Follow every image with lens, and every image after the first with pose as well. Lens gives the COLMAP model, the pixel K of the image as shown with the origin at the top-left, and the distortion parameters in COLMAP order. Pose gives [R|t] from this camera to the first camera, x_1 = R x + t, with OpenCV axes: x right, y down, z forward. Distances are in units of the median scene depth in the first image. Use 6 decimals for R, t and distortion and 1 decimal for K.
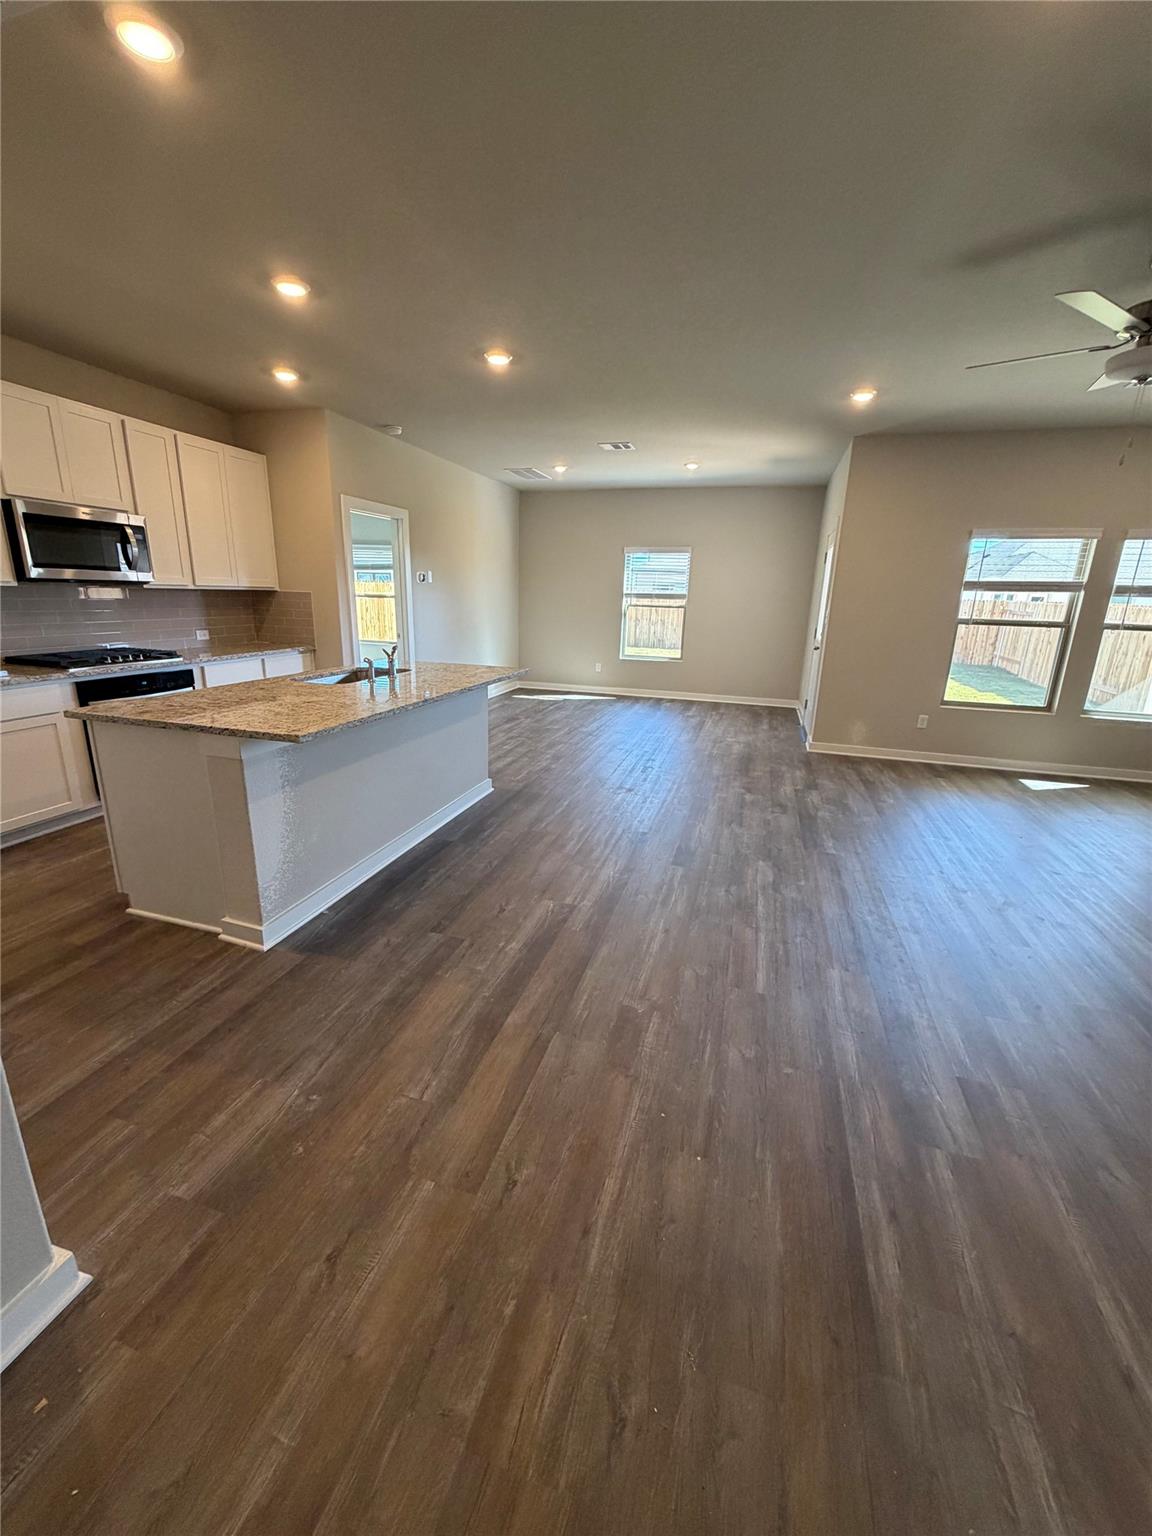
lens RADIAL K [[612.9, 0, 575.7], [0, 612.9, 764.7], [0, 0, 1]] dist [0.000478, -0.000261]
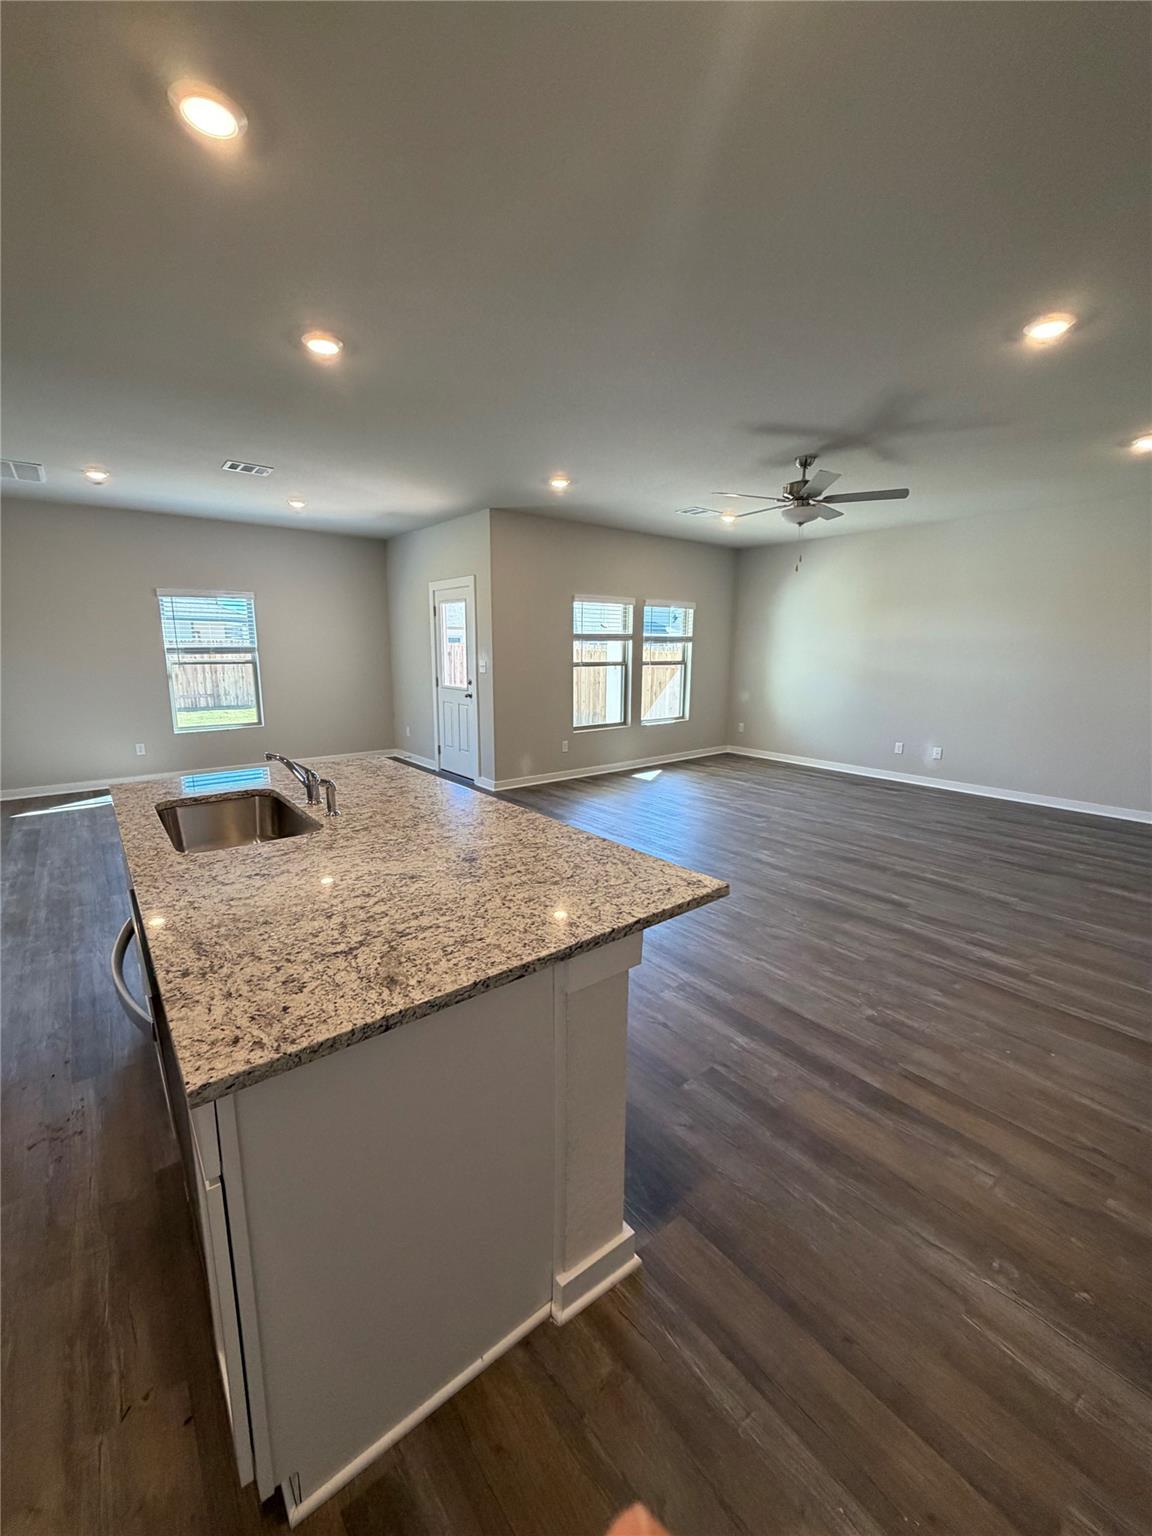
lens RADIAL K [[612.9, 0, 575.7], [0, 612.9, 764.7], [0, 0, 1]] dist [0.000478, -0.000261]
pose [[0.562835, -0.181769, 0.806335, -0.496041], [0.232964, 0.970858, 0.056244, -0.118443], [-0.793060, 0.156191, 0.588779, 0.322414]]
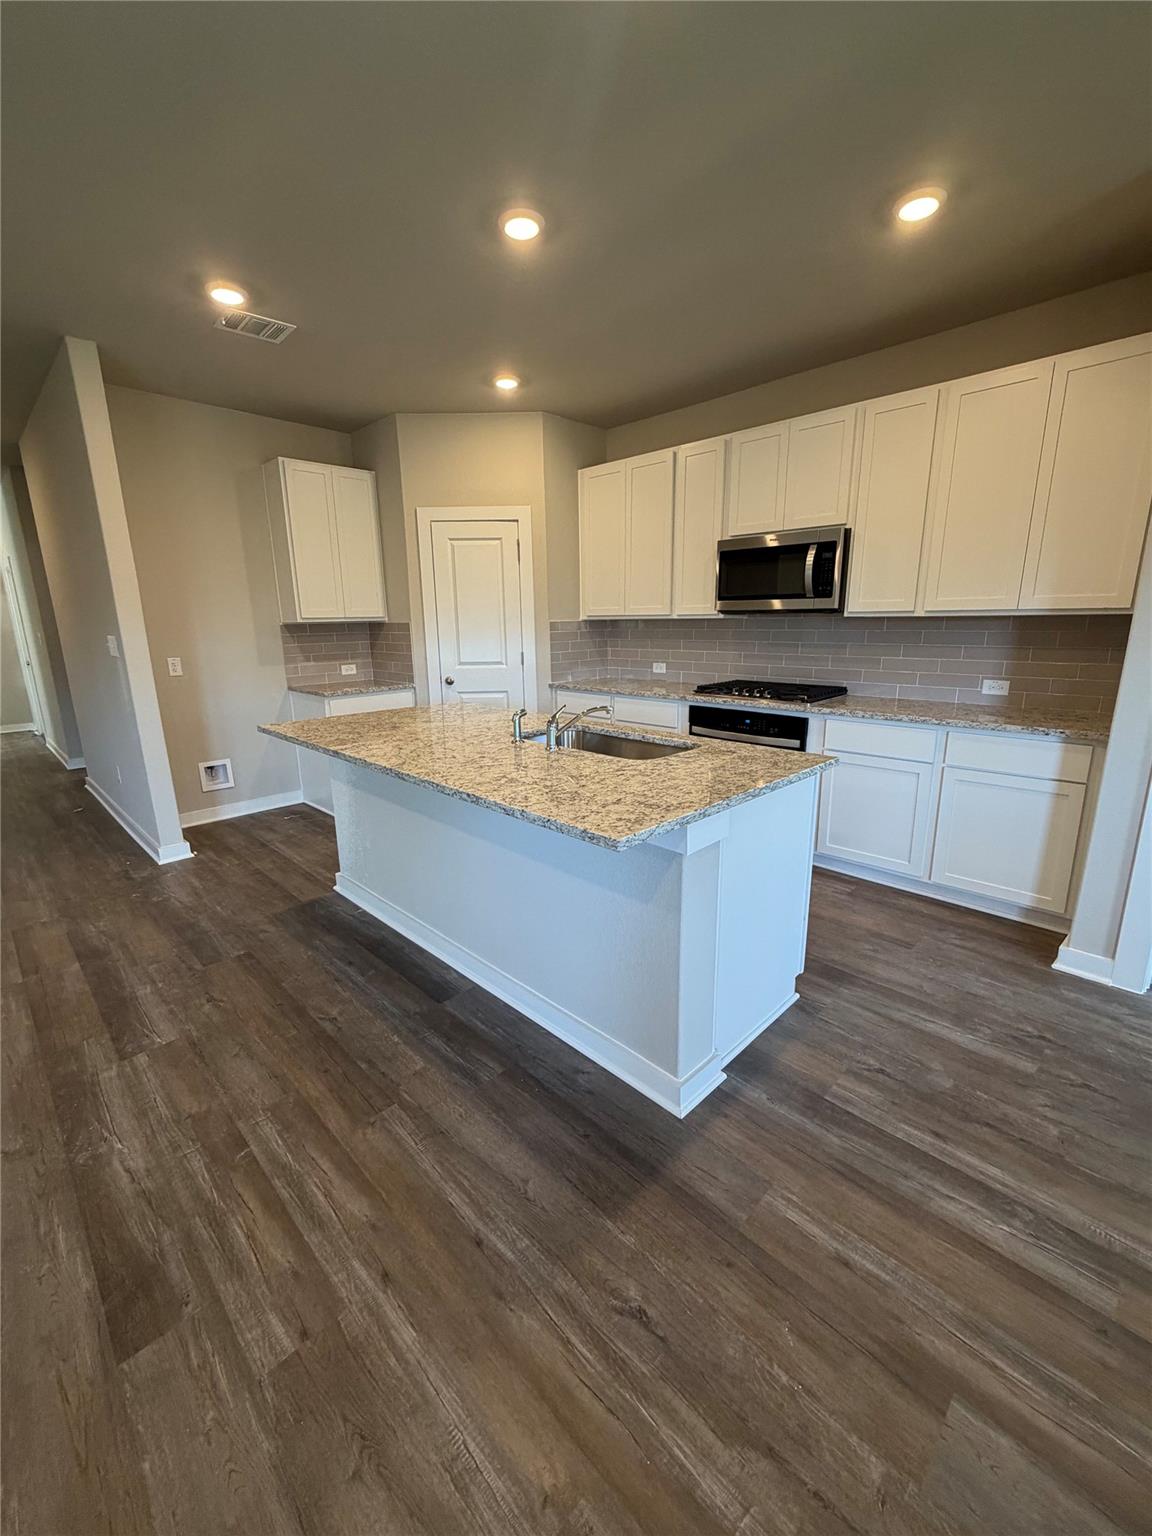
lens RADIAL K [[625.0, 0, 576.0], [0, 625.0, 768.0], [0, 0, 1]] dist [-0.000958, 0.000087]
pose [[-0.476071, 0.184393, -0.859858, 0.185990], [-0.238371, 0.914107, 0.328004, -0.262354], [0.846484, 0.361119, -0.391226, 0.983605]]
